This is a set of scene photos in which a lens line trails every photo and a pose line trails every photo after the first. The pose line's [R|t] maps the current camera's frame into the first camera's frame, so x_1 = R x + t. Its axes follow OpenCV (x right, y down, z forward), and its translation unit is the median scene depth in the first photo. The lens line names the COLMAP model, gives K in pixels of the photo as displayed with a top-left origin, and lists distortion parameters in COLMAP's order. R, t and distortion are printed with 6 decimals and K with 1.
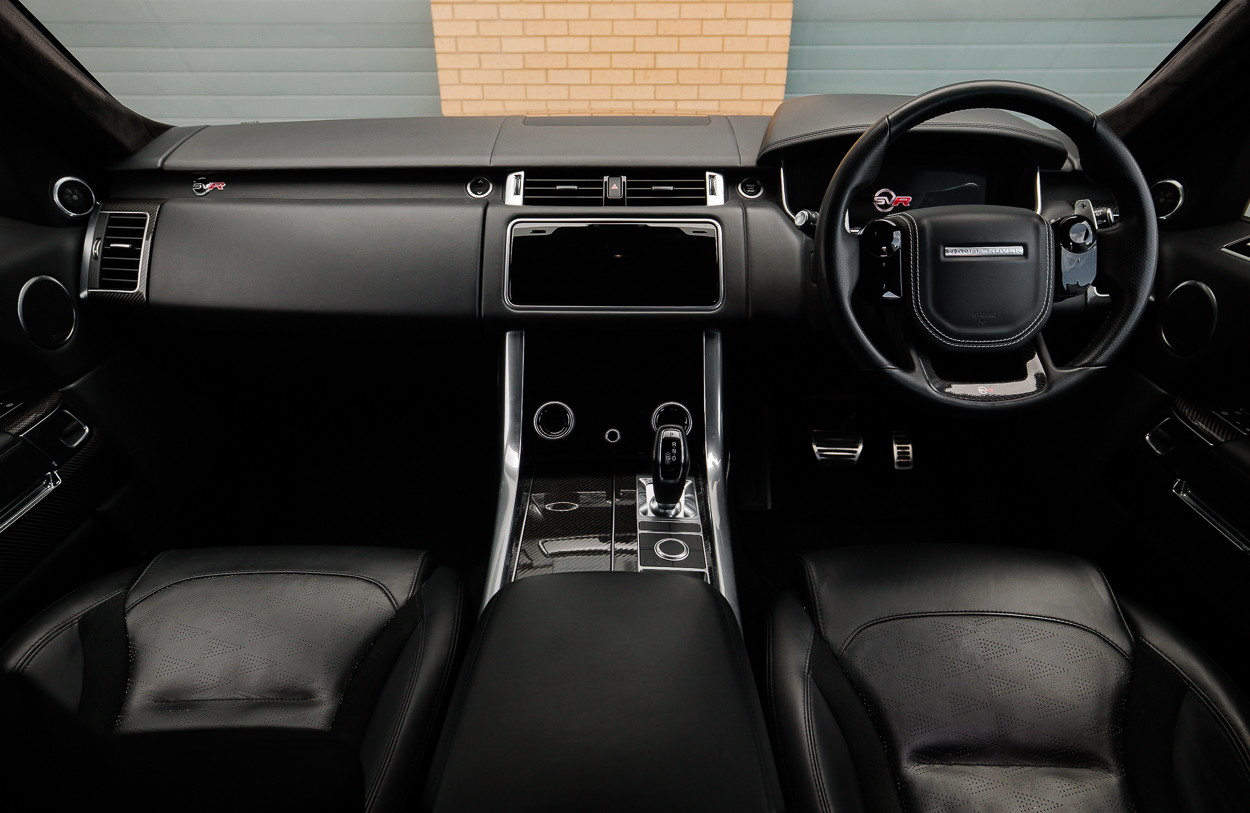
lens RADIAL K [[833.5, 0, 625.0], [0, 833.5, 406.5], [0, 0, 1]] dist [-0.002667, -0.001954]
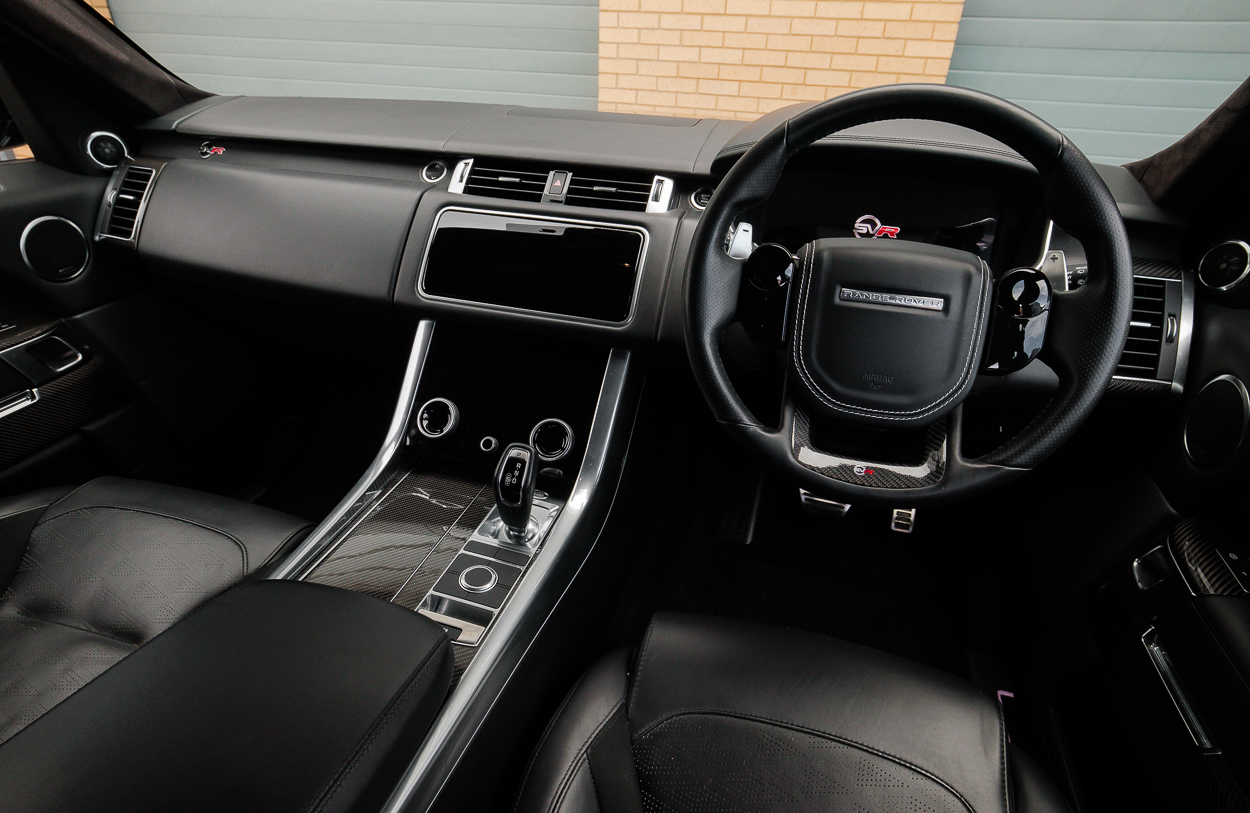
lens RADIAL K [[748.3, 0, 625.0], [0, 748.3, 406.5], [0, 0, 1]] dist [-0.012883, 0.000511]
pose [[0.956948, 0.161658, -0.241077, 0.304464], [-0.156999, 0.986846, 0.038545, -0.058520], [0.244137, 0.000963, 0.969740, 0.198007]]
